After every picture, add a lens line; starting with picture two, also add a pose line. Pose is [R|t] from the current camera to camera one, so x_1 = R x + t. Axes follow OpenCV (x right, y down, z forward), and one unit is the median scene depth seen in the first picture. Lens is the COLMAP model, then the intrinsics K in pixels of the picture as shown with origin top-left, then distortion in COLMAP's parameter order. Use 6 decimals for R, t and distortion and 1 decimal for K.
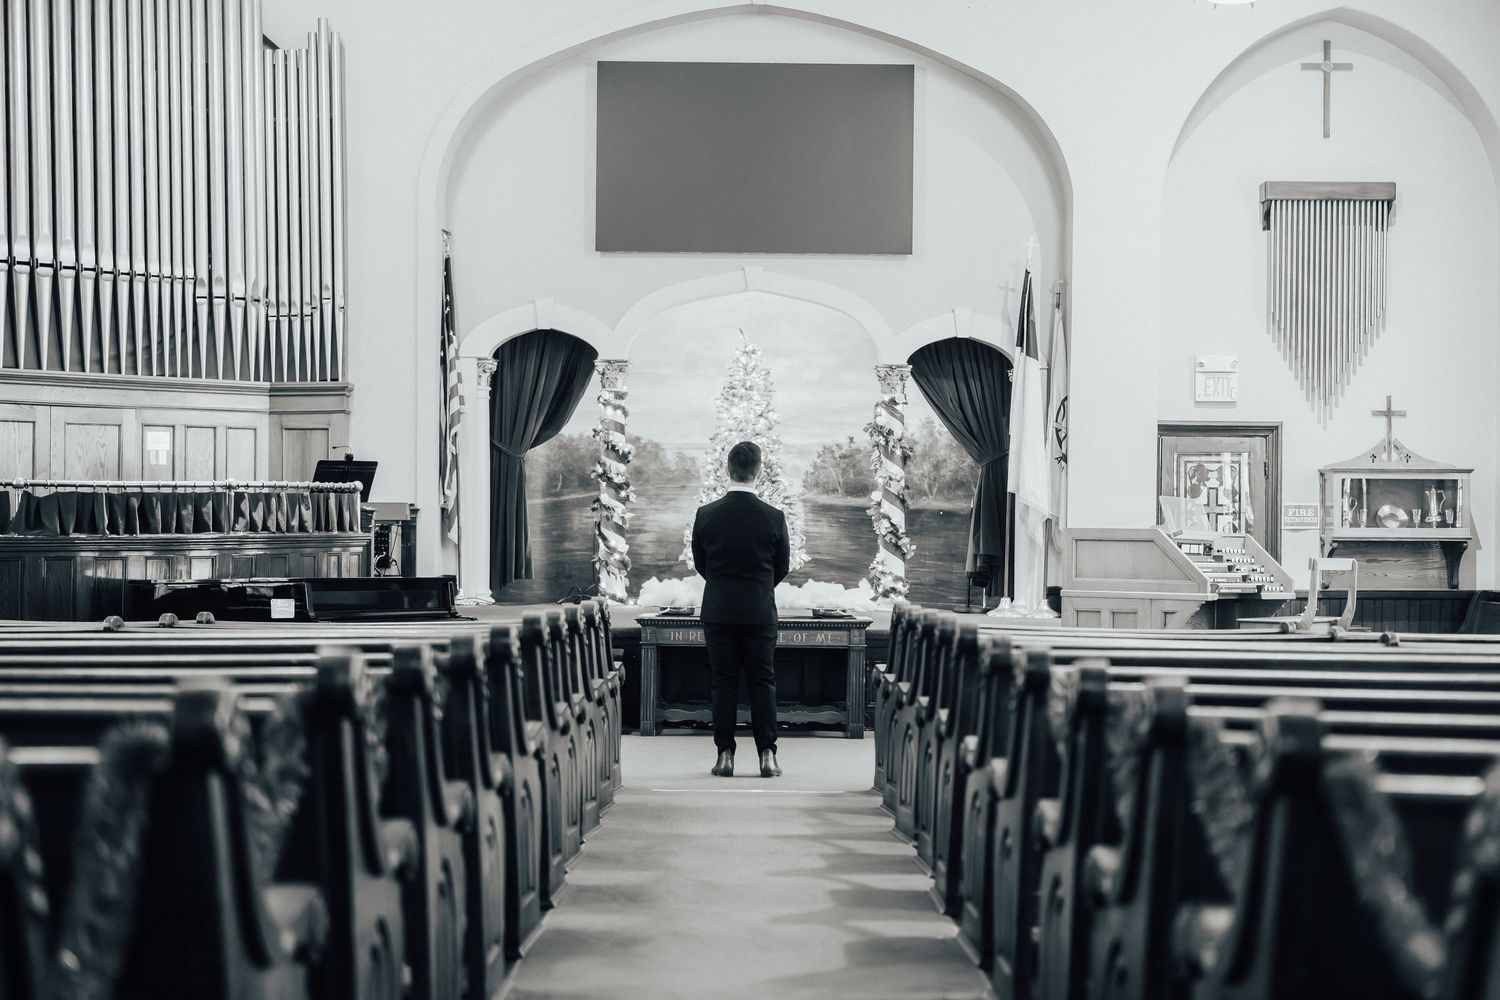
lens RADIAL K [[2273.4, 0, 757.6], [0, 2273.4, 571.2], [0, 0, 1]] dist [-0.010799, 0.012892]
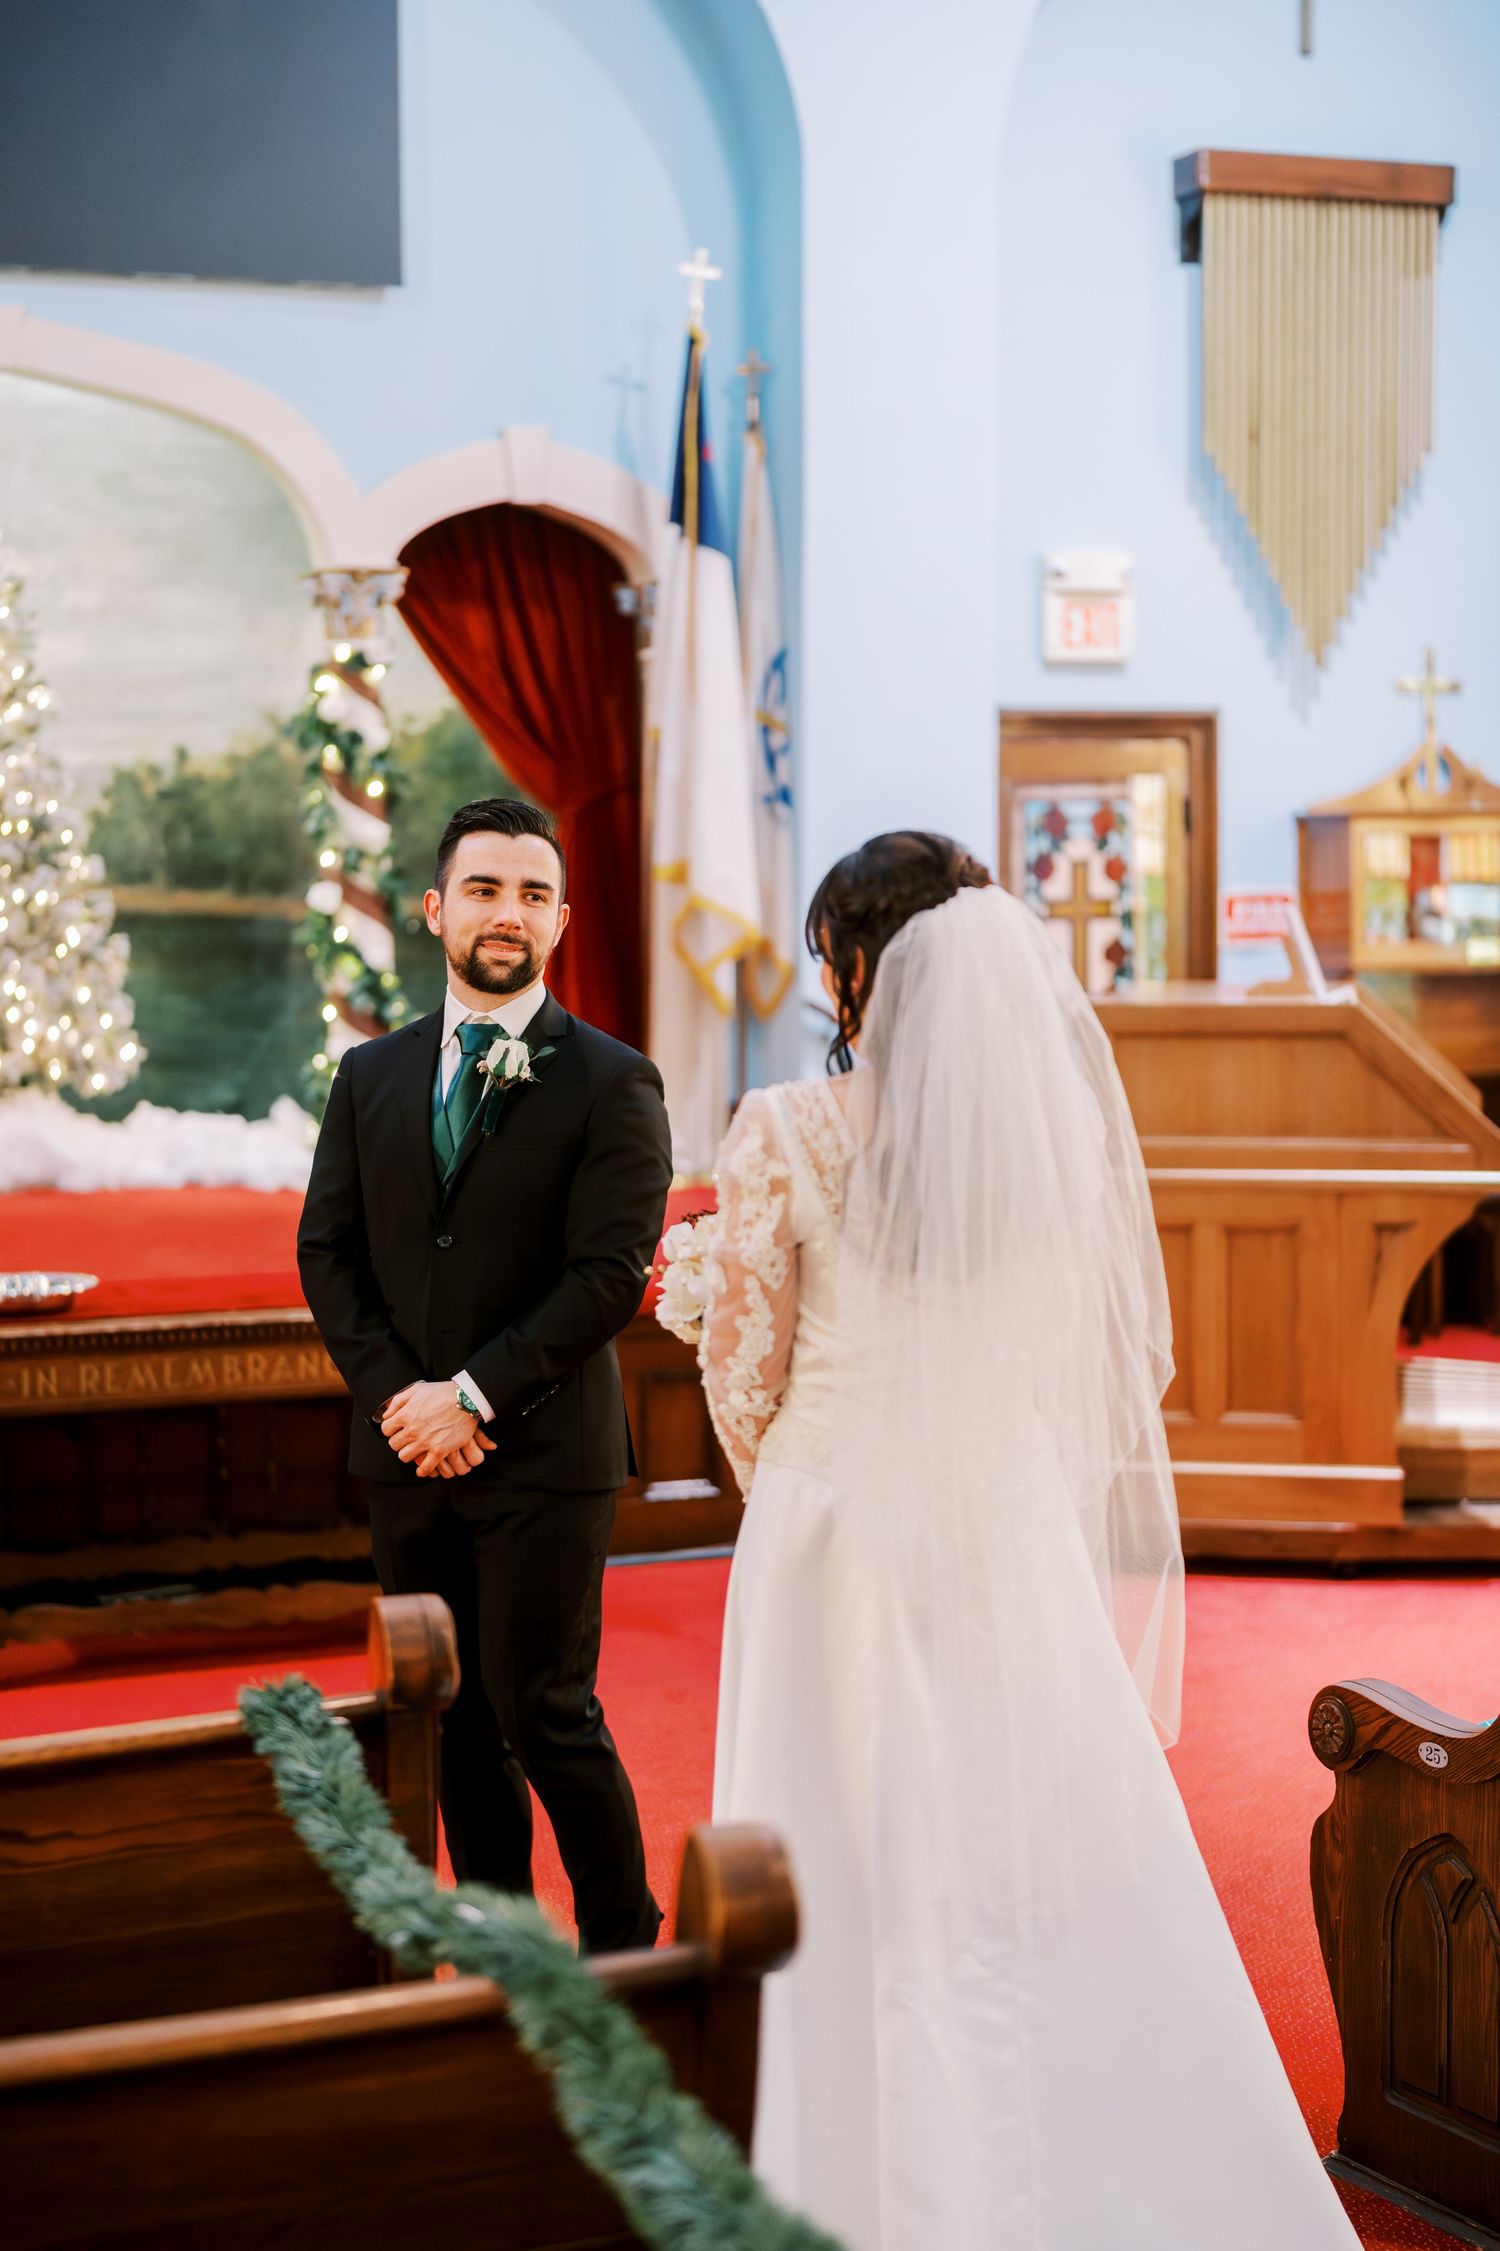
lens RADIAL K [[3223.1, 0, 739.3], [0, 3223.1, 1133.6], [0, 0, 1]] dist [-0.010562, 0.067229]
pose [[0.931133, -0.051775, 0.360986, -0.088232], [0.027260, 0.996983, 0.072679, -0.031119], [-0.363660, -0.057833, 0.929735, 0.445661]]
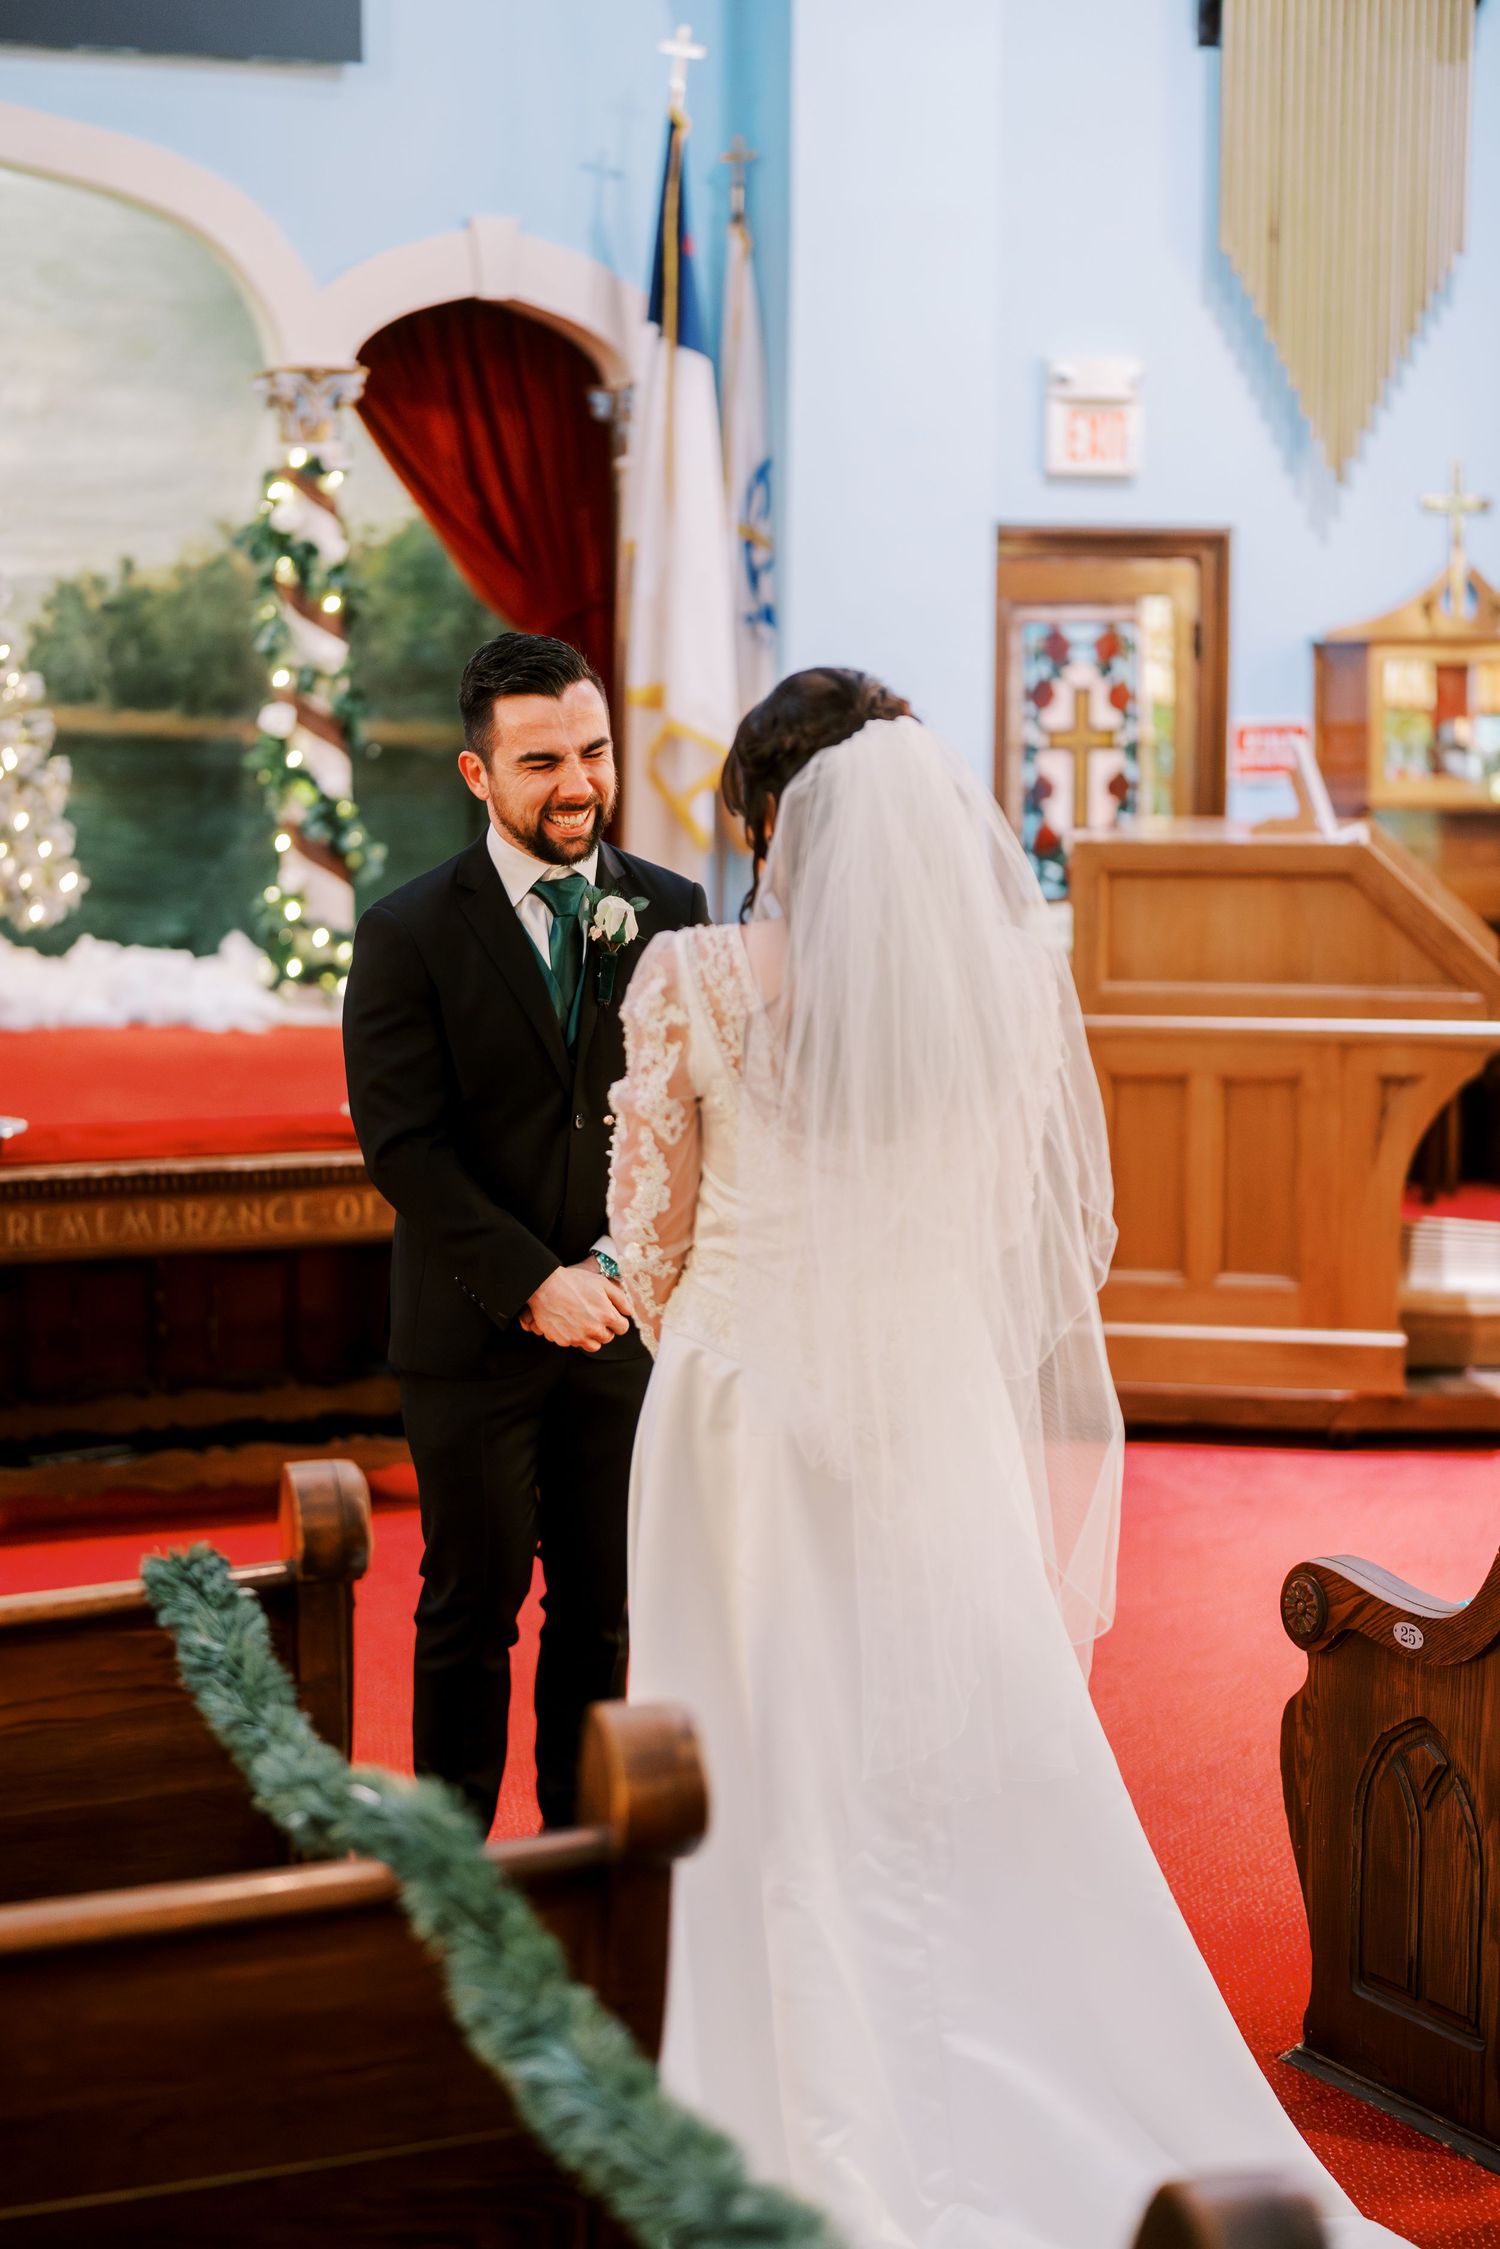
lens RADIAL K [[3408.6, 0, 750.0], [0, 3408.6, 1124.5], [0, 0, 1]] dist [-0.010799, 0.012892]
pose [[0.929958, -0.059705, 0.362785, -0.085238], [0.018160, 0.992981, 0.116869, -0.031278], [-0.367216, -0.102095, 0.924515, 0.444589]]
